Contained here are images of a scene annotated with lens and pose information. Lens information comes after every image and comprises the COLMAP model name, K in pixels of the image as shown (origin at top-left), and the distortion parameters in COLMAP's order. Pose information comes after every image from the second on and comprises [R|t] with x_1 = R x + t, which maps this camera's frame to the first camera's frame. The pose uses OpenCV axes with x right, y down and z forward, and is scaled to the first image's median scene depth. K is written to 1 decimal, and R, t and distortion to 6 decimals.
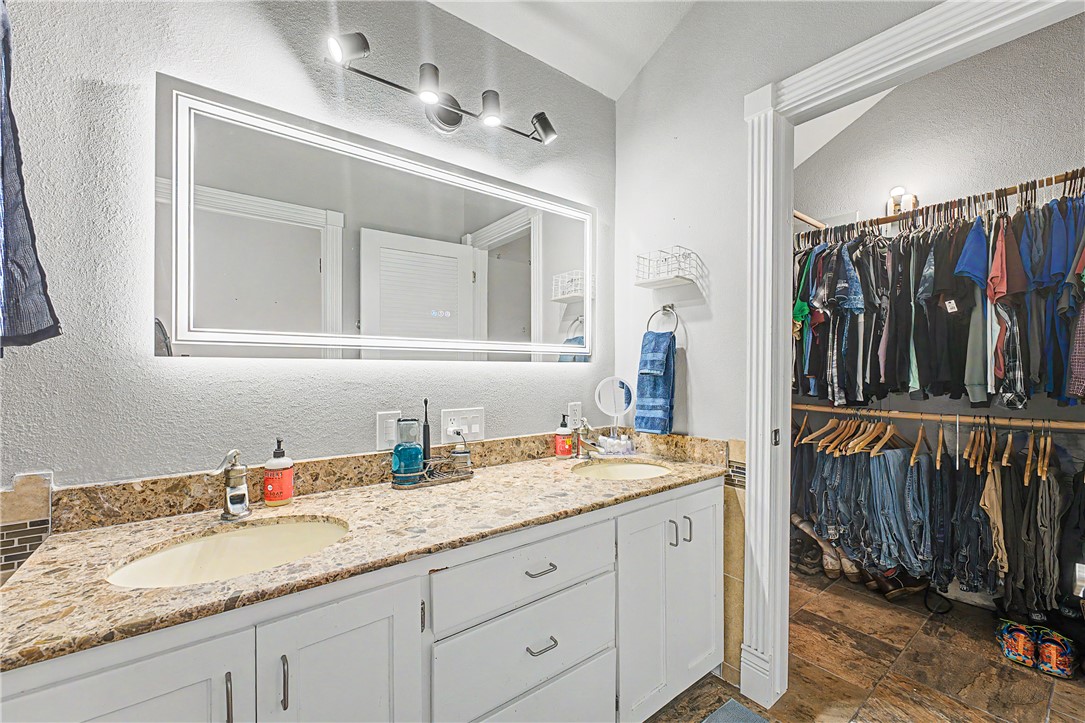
lens RADIAL K [[450.6, 0, 546.6], [0, 450.6, 366.9], [0, 0, 1]] dist [0.002615, 0.000012]
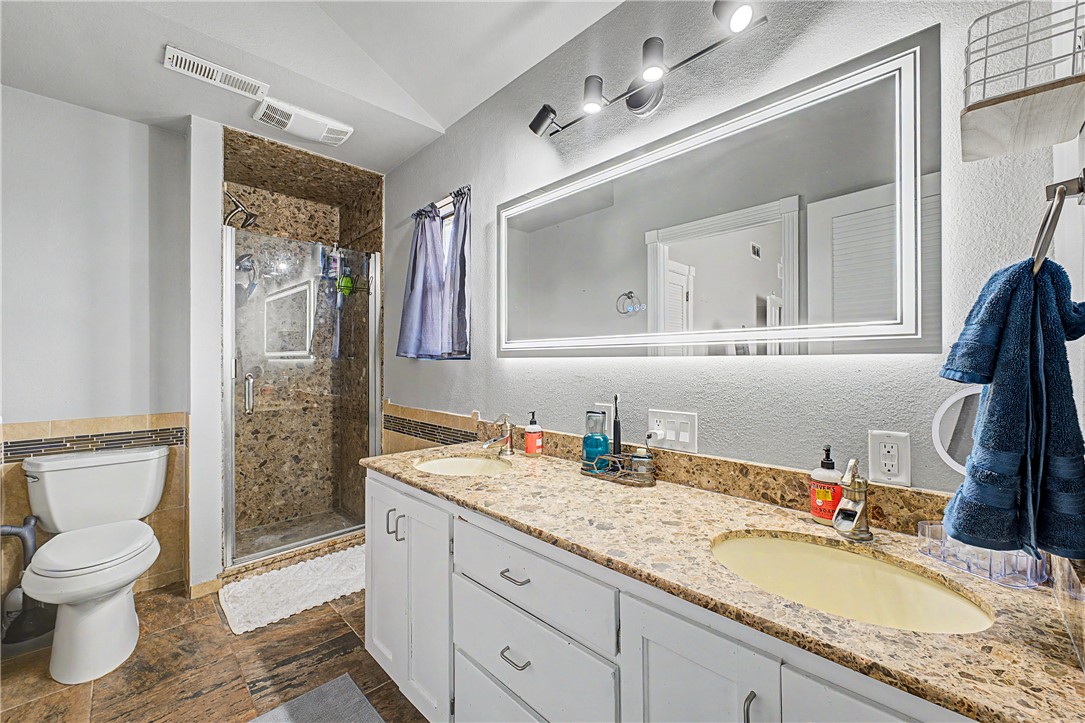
lens RADIAL K [[450.6, 0, 547.8], [0, 450.6, 359.9], [0, 0, 1]] dist [0.002615, 0.000012]
pose [[0.092891, -0.006260, -0.995657, 0.794475], [0.002738, 0.999978, -0.006031, -0.002617], [0.995672, -0.002166, 0.092907, 0.818425]]
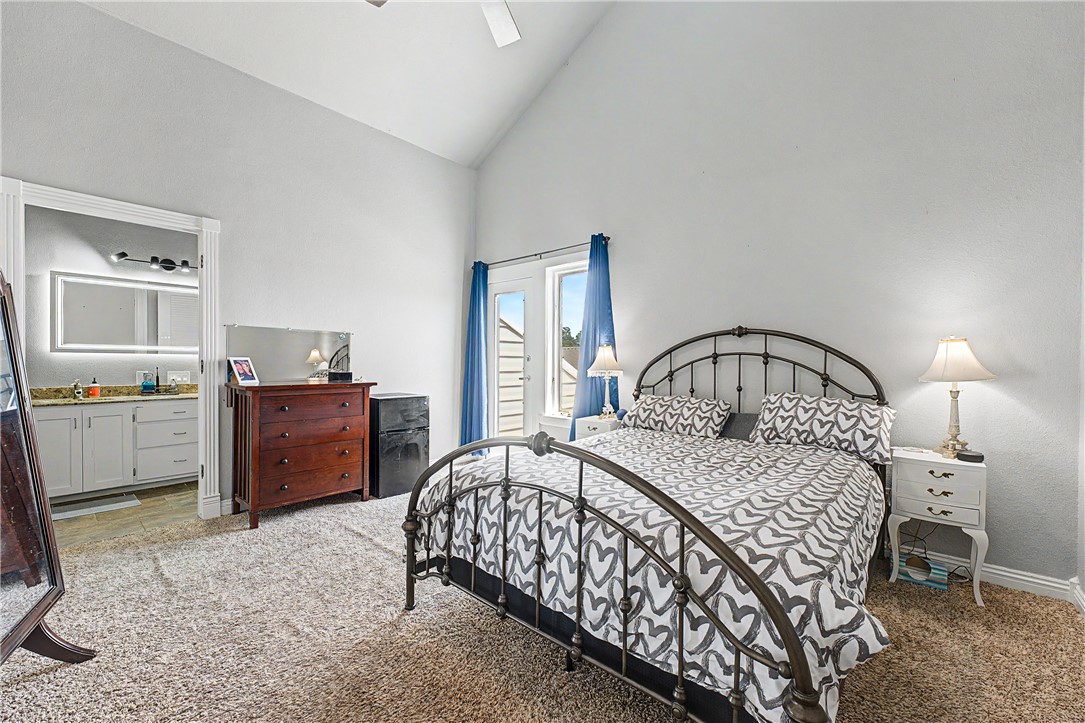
lens RADIAL K [[437.4, 0, 542.0], [0, 437.4, 364.9], [0, 0, 1]] dist [-0.000105, 0.000053]
pose [[0.982027, -0.002990, 0.188714, 1.763157], [0.002174, 0.999987, 0.004533, 0.053757], [-0.188726, -0.004042, 0.982022, -2.405239]]
